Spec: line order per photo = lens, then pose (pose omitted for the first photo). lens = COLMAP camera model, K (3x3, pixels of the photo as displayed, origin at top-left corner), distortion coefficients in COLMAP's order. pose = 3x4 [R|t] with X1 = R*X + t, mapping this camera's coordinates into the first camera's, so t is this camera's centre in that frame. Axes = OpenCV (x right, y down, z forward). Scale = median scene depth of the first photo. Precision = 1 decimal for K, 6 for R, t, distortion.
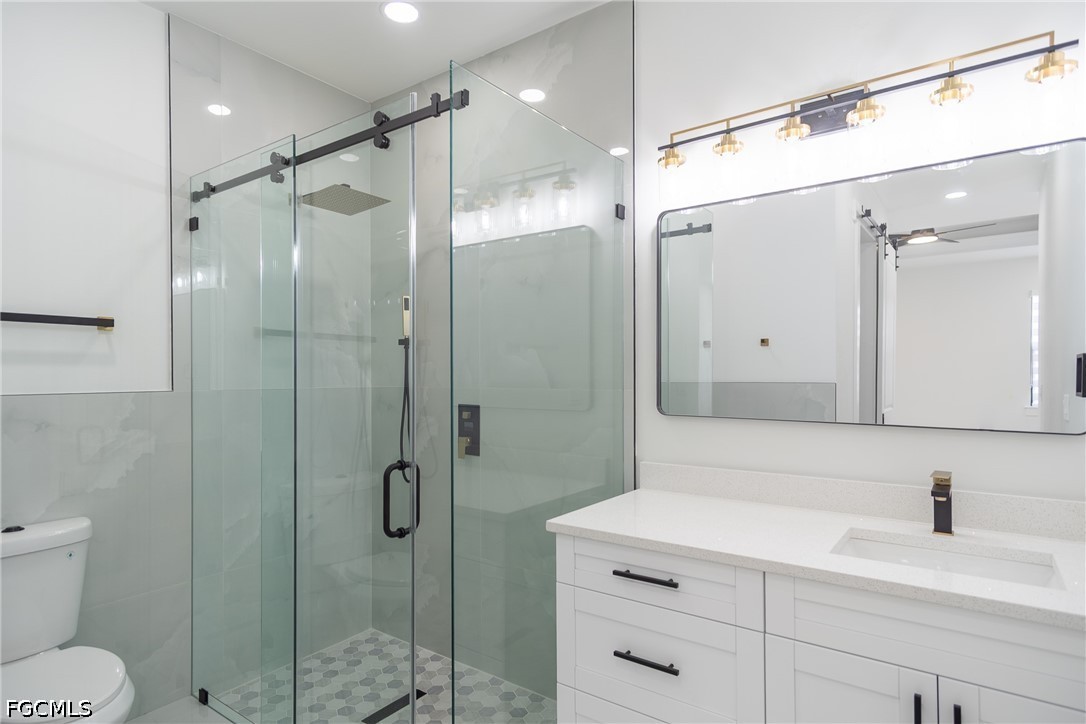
lens RADIAL K [[583.0, 0, 548.1], [0, 583.0, 373.2], [0, 0, 1]] dist [0.003469, 0.002196]
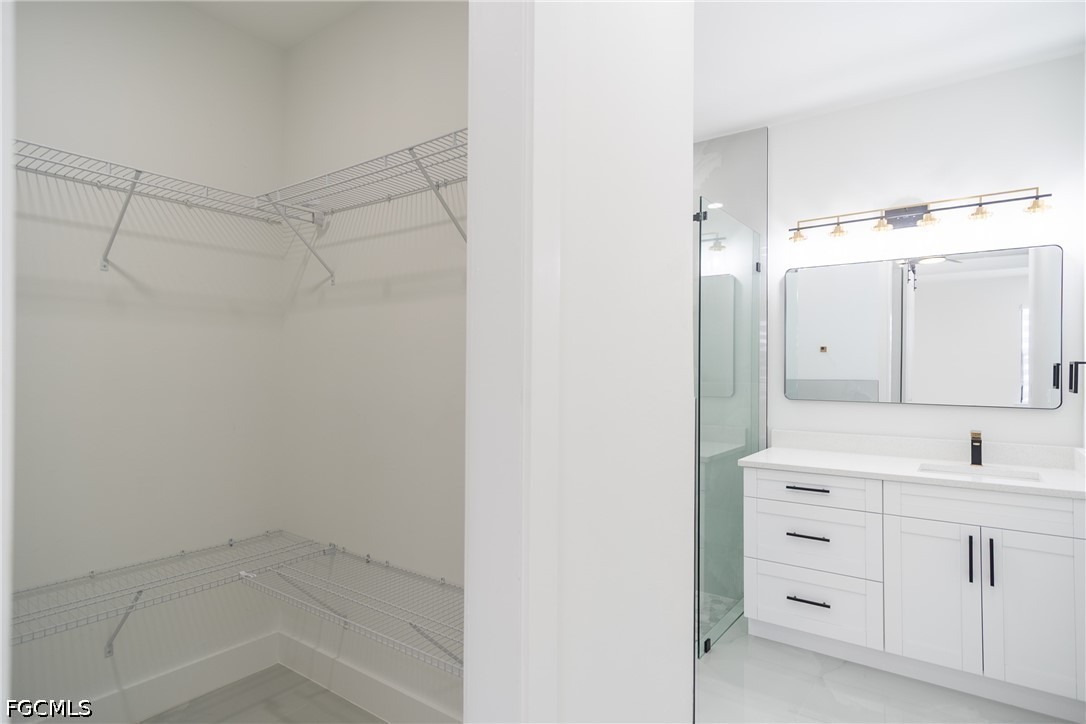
lens RADIAL K [[583.0, 0, 537.6], [0, 583.0, 361.6], [0, 0, 1]] dist [0.003469, 0.002196]
pose [[0.999958, 0.009153, 0.000610, -0.524755], [-0.009144, 0.999868, -0.013398, -0.001999], [-0.000732, 0.013392, 0.999910, -0.617286]]
